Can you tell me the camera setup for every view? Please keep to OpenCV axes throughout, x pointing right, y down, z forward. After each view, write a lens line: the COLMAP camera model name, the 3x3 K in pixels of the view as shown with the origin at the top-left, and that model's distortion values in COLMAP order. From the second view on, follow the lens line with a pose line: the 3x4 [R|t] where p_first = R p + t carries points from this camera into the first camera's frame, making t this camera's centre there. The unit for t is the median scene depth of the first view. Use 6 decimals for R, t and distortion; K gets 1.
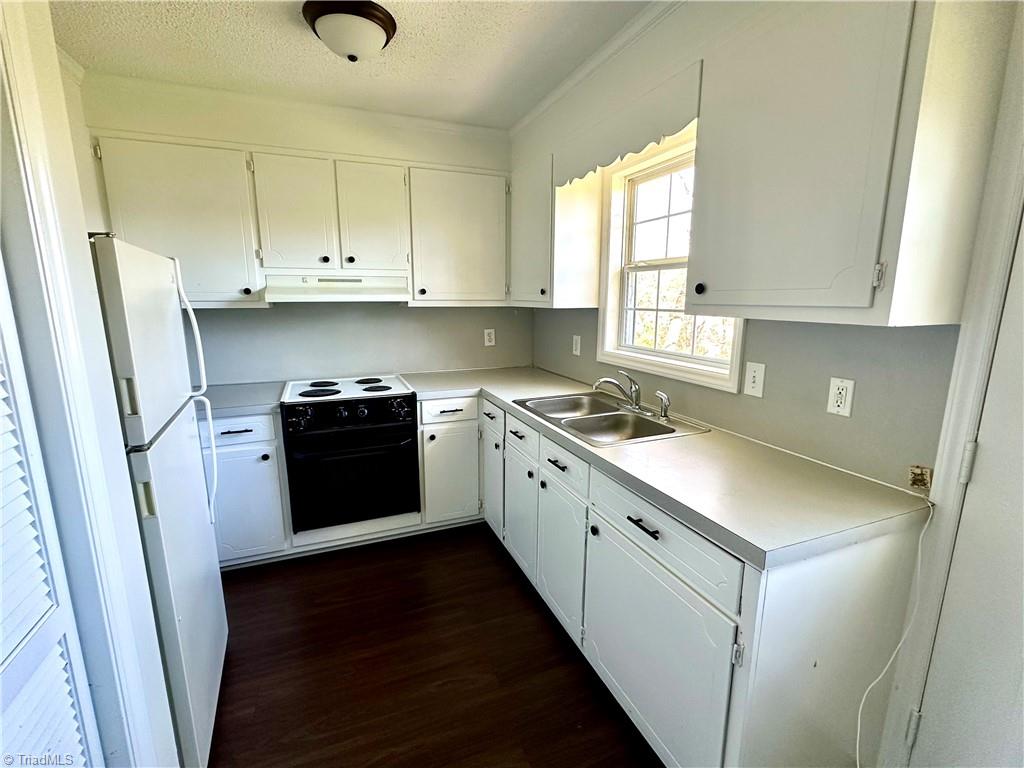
lens RADIAL K [[462.7, 0, 523.4], [0, 462.7, 389.9], [0, 0, 1]] dist [-0.002513, -0.000361]
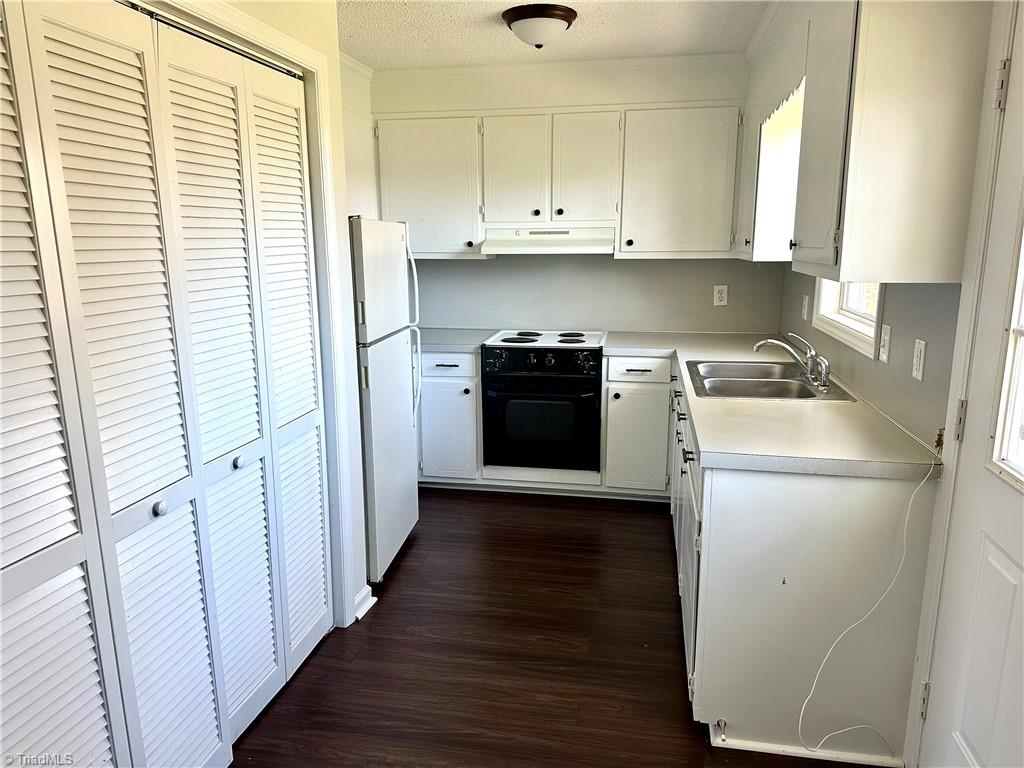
lens RADIAL K [[726.9, 0, 536.5], [0, 726.9, 389.6], [0, 0, 1]] dist [0.183669, -0.346597]
pose [[0.850138, 0.102608, -0.516466, 0.462737], [-0.100021, 0.994440, 0.032928, 0.059265], [0.516974, 0.023664, 0.855674, -0.401823]]
